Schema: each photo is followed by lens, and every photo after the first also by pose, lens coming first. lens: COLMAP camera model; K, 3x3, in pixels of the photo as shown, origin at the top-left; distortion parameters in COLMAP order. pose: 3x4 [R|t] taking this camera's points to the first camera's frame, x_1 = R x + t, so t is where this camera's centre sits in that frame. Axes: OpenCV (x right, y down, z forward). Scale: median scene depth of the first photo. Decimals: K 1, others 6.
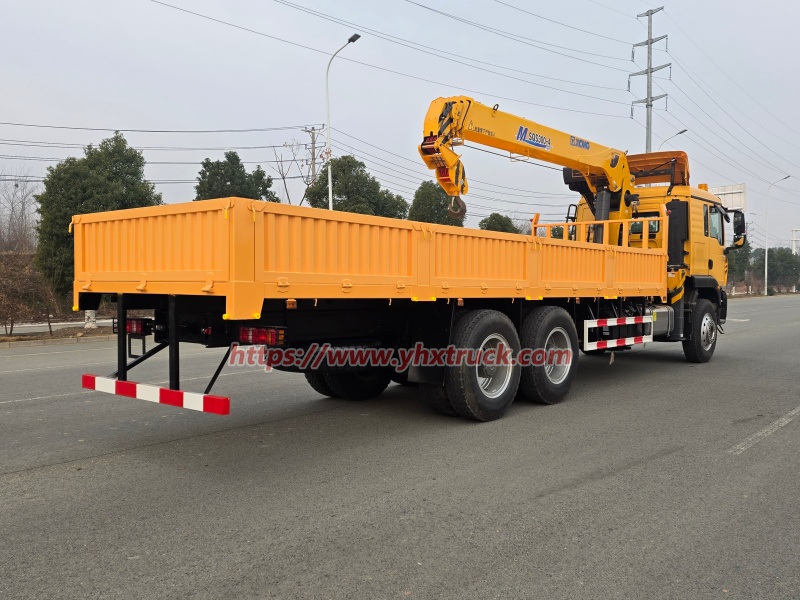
lens RADIAL K [[721.4, 0, 407.8], [0, 721.4, 308.2], [0, 0, 1]] dist [0.072903, 0.008830]
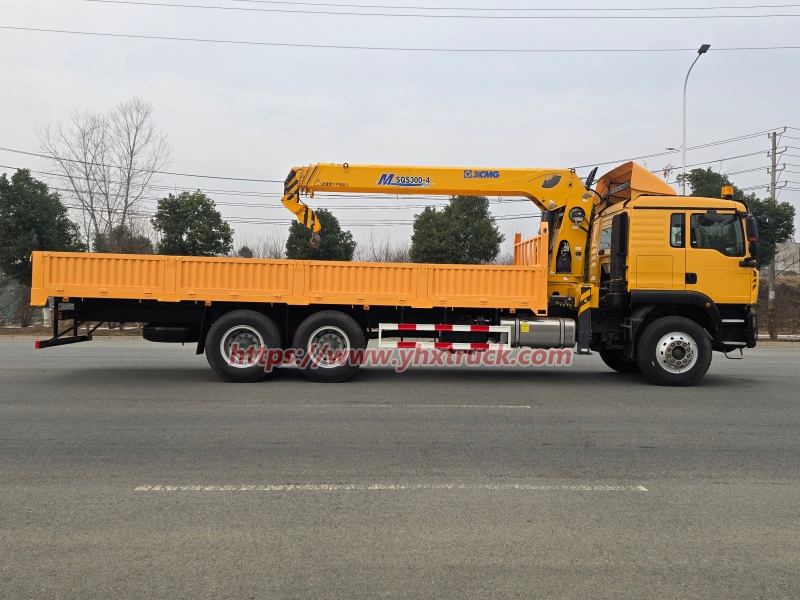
lens RADIAL K [[721.4, 0, 375.9], [0, 721.4, 299.4], [0, 0, 1]] dist [0.072903, 0.008830]
pose [[0.686480, -0.001726, -0.727146, 1.325047], [-0.038591, 0.998501, -0.038803, 0.027032], [0.726124, 0.054699, 0.685385, 0.152320]]
